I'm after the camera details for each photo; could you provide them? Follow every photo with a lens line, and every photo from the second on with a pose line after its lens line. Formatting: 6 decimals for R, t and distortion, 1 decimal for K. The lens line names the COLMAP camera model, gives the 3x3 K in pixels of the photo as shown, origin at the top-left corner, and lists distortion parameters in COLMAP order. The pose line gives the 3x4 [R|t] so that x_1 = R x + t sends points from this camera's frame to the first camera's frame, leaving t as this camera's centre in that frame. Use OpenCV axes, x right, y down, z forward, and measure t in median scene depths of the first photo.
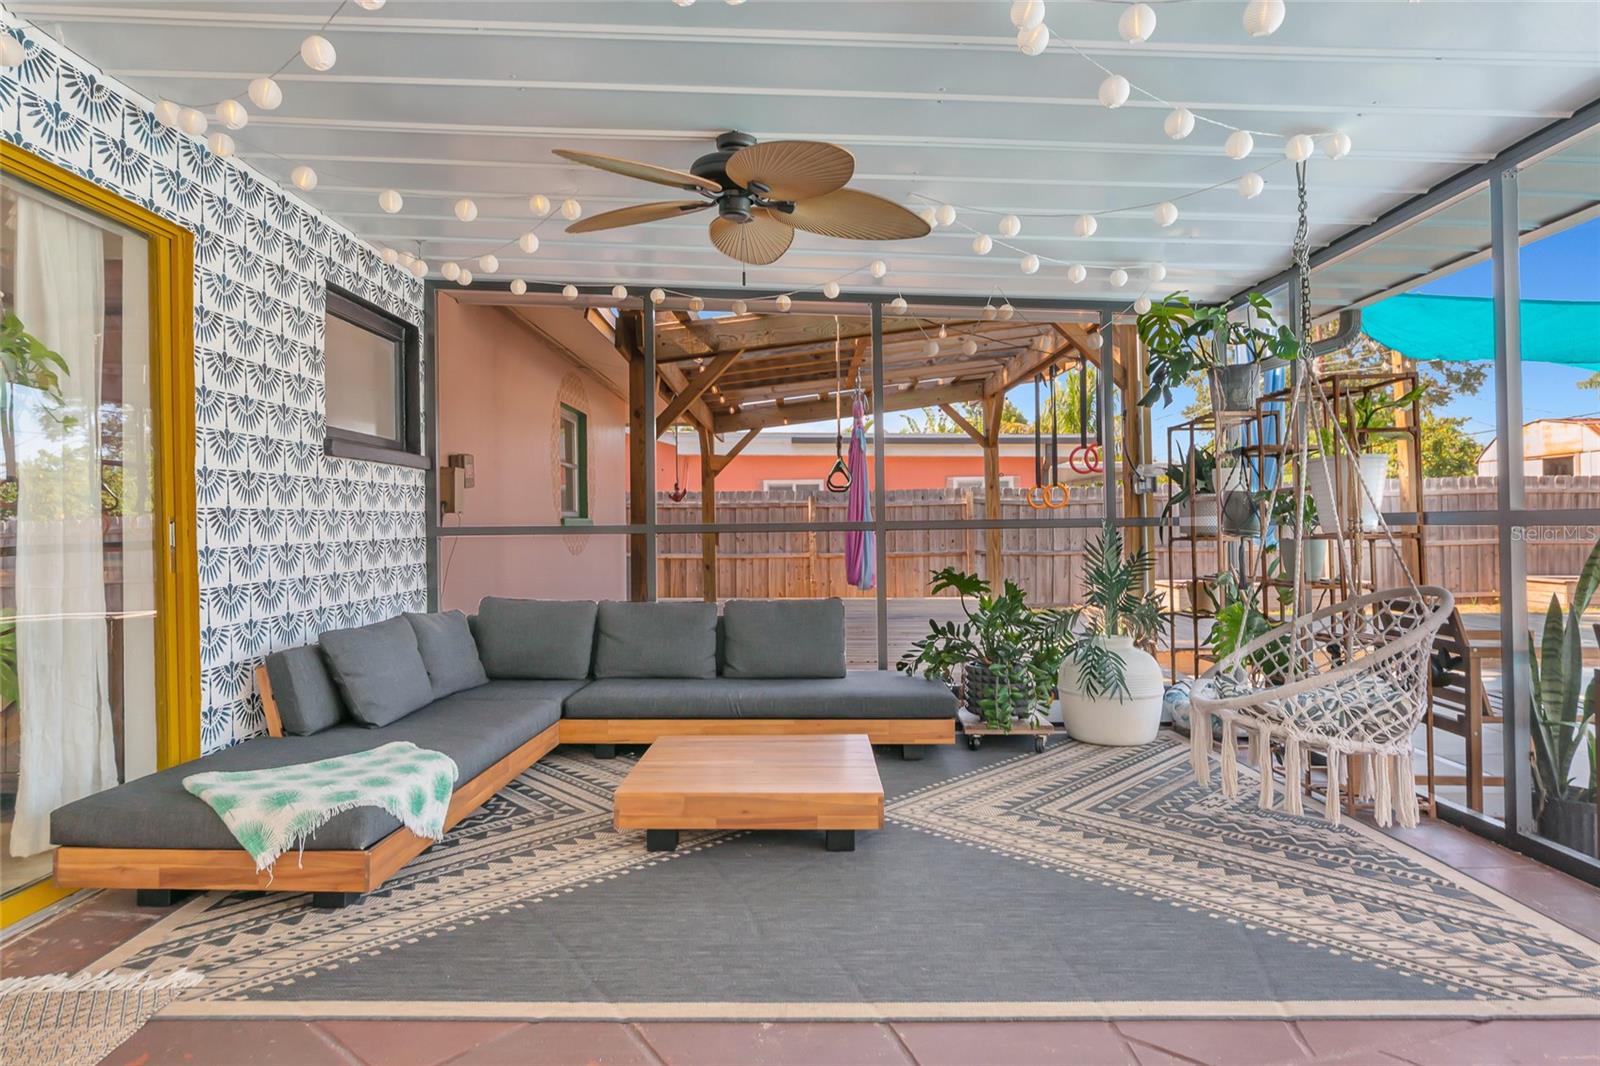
lens RADIAL K [[912.3, 0, 802.2], [0, 912.3, 519.9], [0, 0, 1]] dist [0.001944, -0.000535]
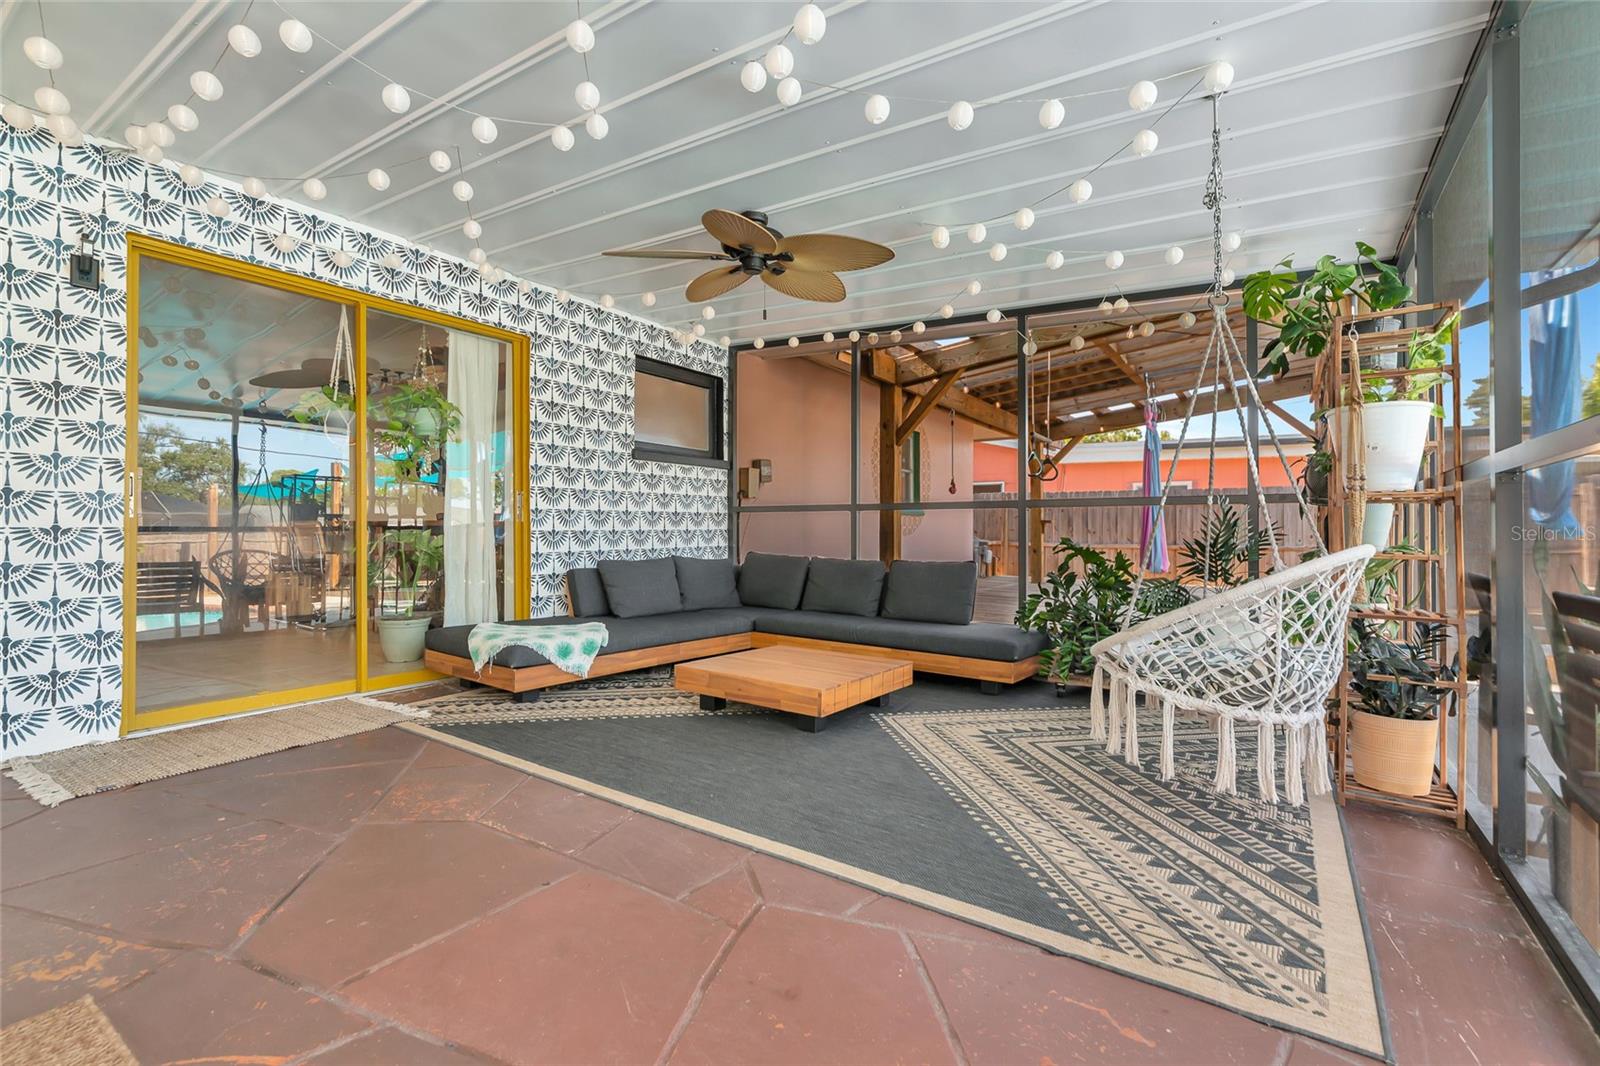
lens RADIAL K [[698.8, 0, 800.3], [0, 698.8, 528.4], [0, 0, 1]] dist [-0.000795, -0.000236]
pose [[0.829787, 0.013673, -0.557913, 0.552290], [-0.009868, 0.999903, 0.009829, 0.050130], [0.557993, -0.002651, 0.829842, 0.131197]]
